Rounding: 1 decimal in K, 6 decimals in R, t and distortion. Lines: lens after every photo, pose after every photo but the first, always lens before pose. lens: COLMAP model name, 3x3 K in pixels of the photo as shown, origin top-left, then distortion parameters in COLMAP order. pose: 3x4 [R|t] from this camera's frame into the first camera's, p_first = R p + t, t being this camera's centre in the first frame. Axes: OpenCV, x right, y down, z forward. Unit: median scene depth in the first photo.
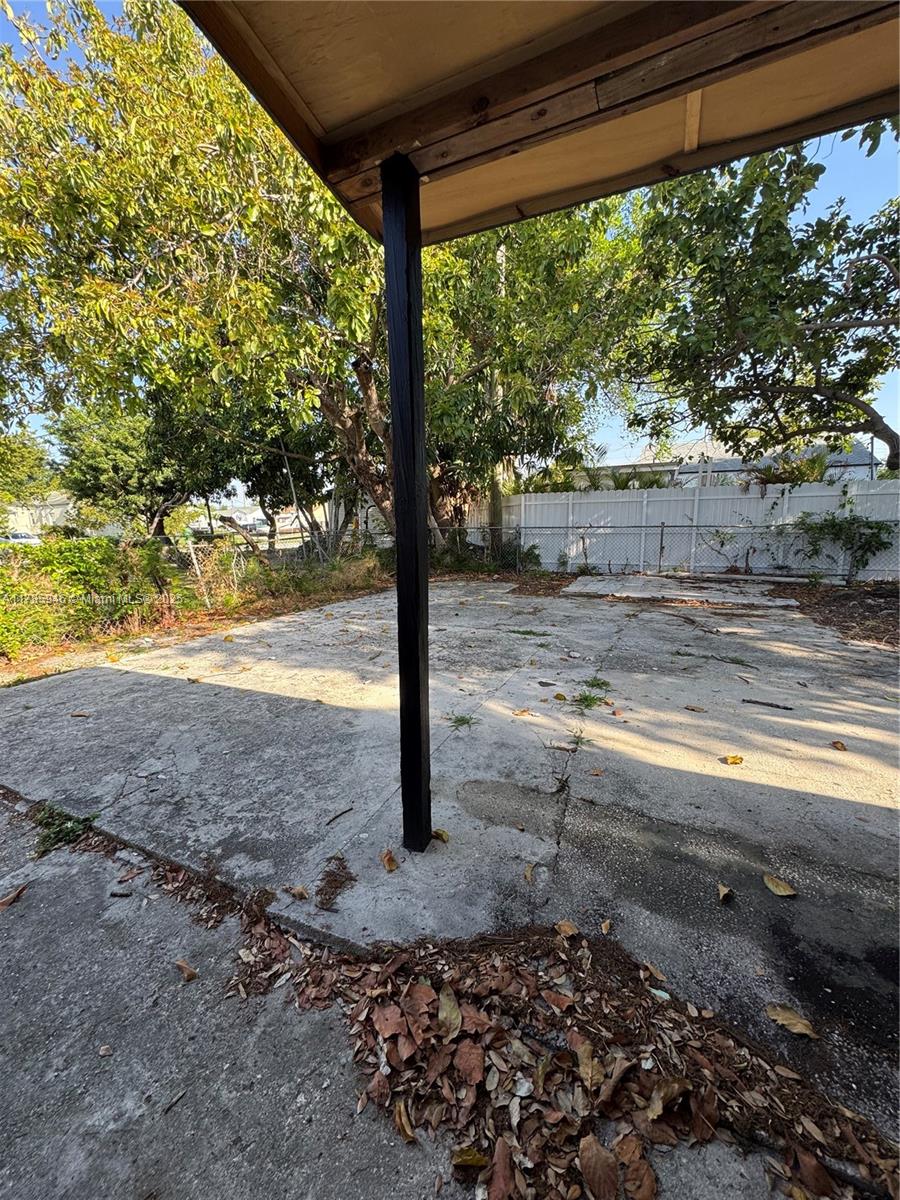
lens RADIAL K [[478.0, 0, 450.0], [0, 478.0, 600.0], [0, 0, 1]] dist [-0.003031, 0.000178]
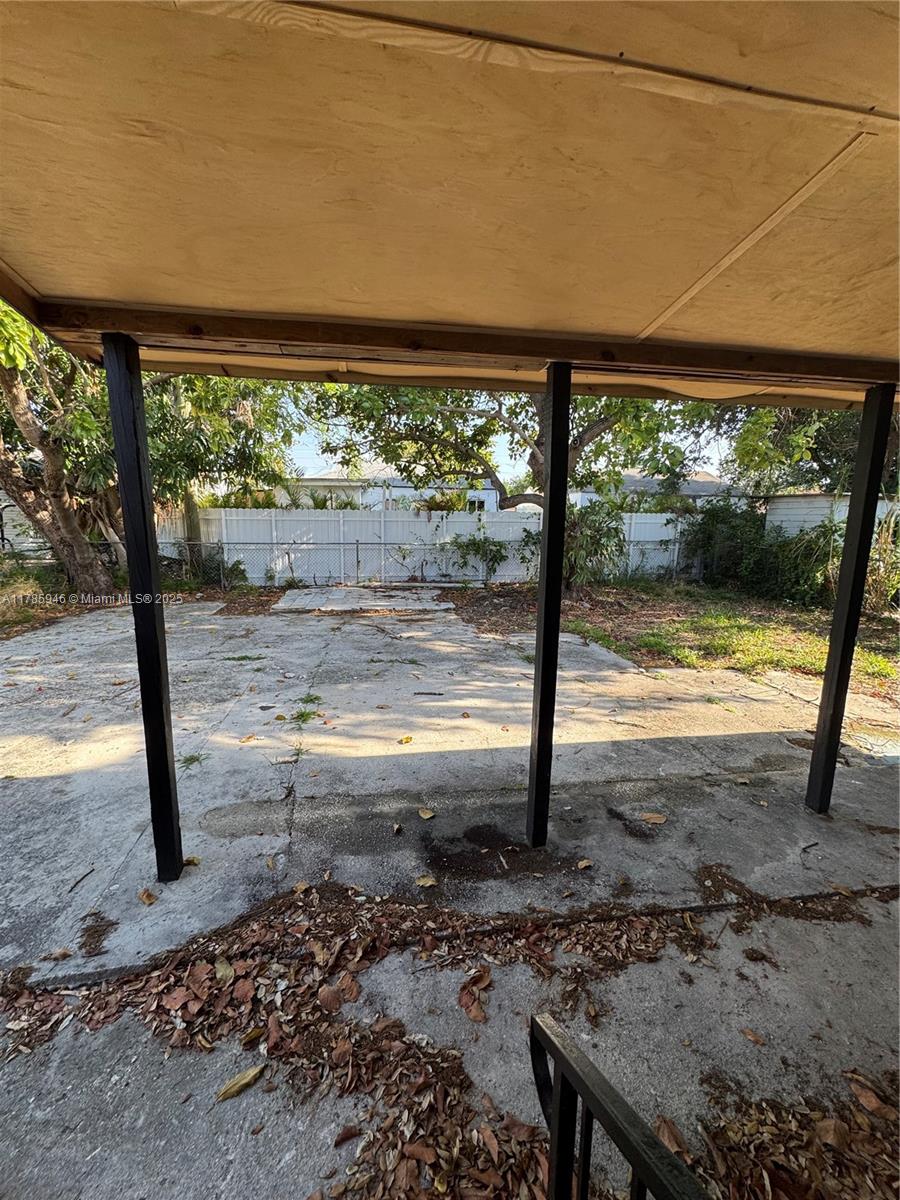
lens RADIAL K [[478.0, 0, 450.0], [0, 478.0, 600.0], [0, 0, 1]] dist [-0.003031, 0.000178]
pose [[0.827762, -0.069953, 0.556701, -0.062462], [0.065841, 0.997453, 0.027436, -0.096197], [-0.557203, 0.013944, 0.830259, -0.229847]]
